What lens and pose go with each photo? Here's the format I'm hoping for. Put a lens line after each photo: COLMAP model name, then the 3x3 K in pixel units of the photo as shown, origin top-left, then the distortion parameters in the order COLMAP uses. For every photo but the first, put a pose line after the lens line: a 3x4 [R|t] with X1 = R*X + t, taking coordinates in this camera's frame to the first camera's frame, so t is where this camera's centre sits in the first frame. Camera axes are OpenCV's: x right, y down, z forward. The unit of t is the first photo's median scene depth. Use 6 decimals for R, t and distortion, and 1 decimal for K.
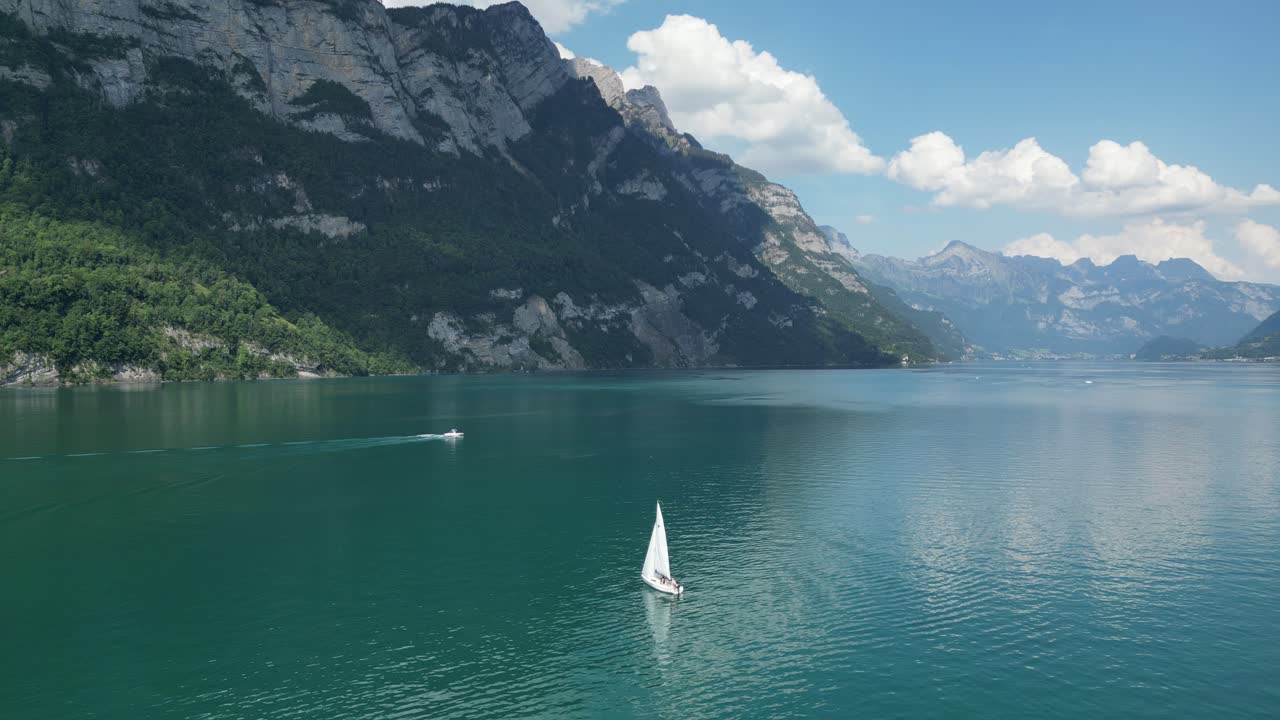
lens RADIAL K [[922.3, 0, 640.0], [0, 922.3, 360.0], [0, 0, 1]] dist [0.007748, -0.003161]
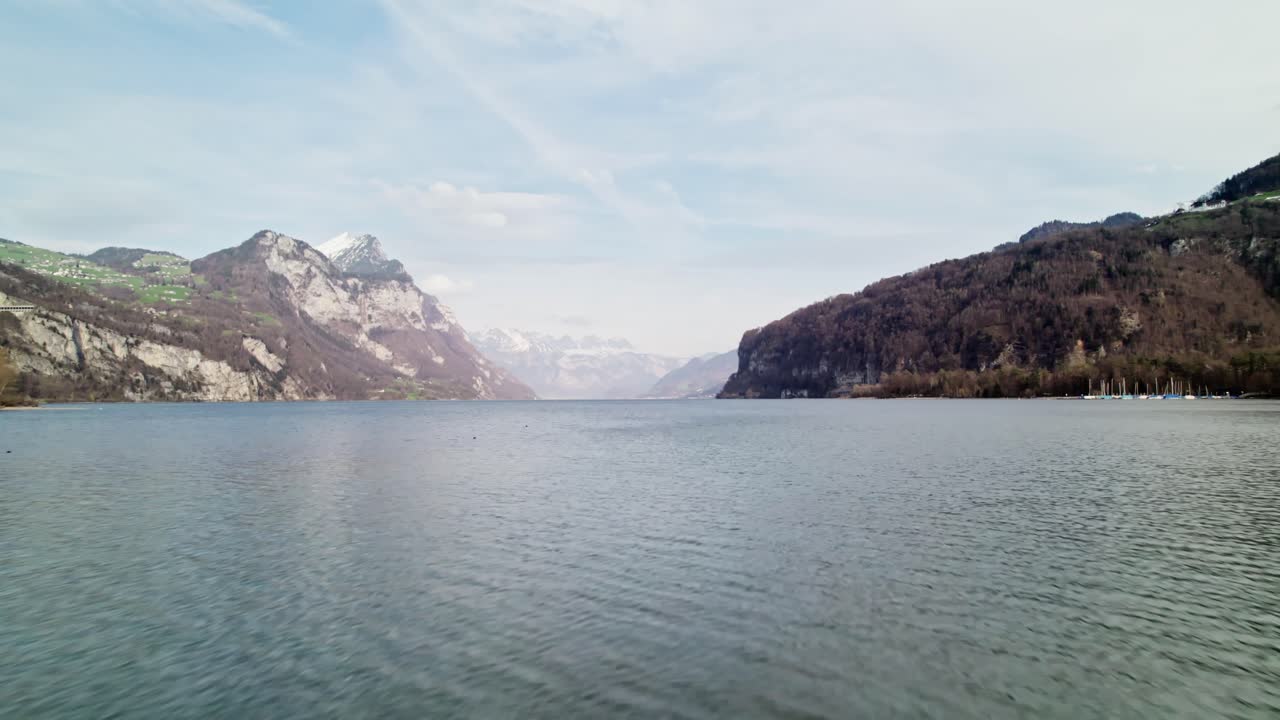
lens RADIAL K [[834.0, 0, 640.0], [0, 834.0, 360.0], [0, 0, 1]] dist [-0.080288, 0.089284]
pose [[0.844666, 0.022309, 0.534828, -0.200954], [0.005276, 0.998736, -0.049993, 0.002651], [-0.535267, 0.045049, 0.843481, -0.303581]]
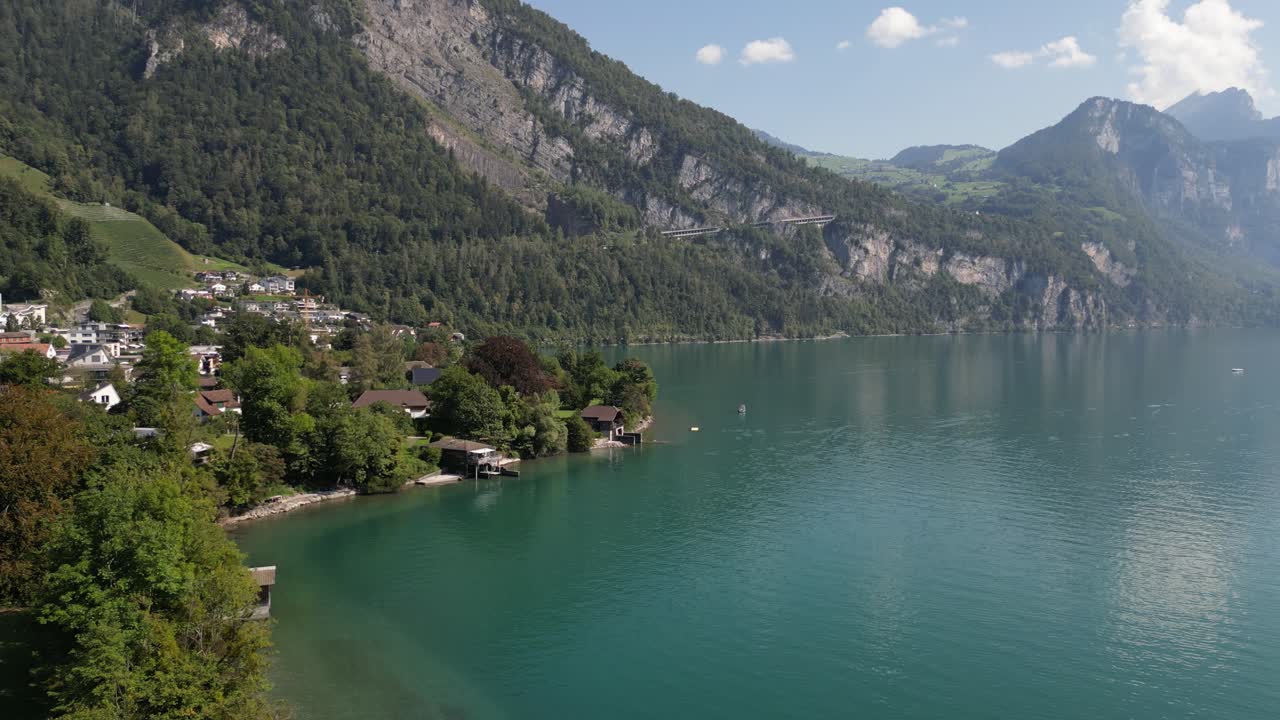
lens RADIAL K [[926.9, 0, 643.4], [0, 926.9, 359.9], [0, 0, 1]] dist [0.104001, -0.119673]
pose [[0.959920, 0.022442, -0.279373, -0.202717], [-0.008247, 0.998619, 0.051881, -0.000462], [0.280152, -0.047497, 0.958780, -0.263719]]
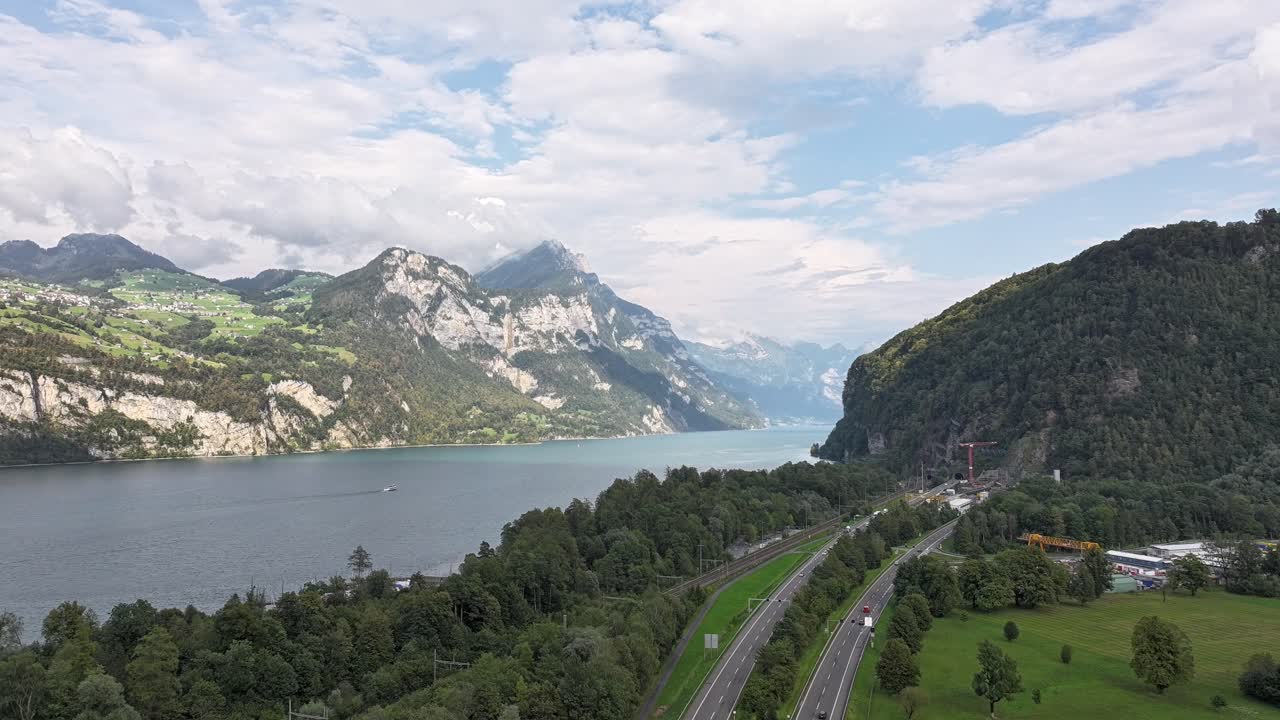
lens RADIAL K [[1002.3, 0, 640.0], [0, 1002.3, 360.0], [0, 0, 1]] dist [0.007291, 0.003336]
pose [[0.968879, 0.013448, 0.247168, -0.149789], [0.001880, 0.998095, -0.061675, -0.004329], [-0.247526, 0.060220, 0.967008, -0.319261]]
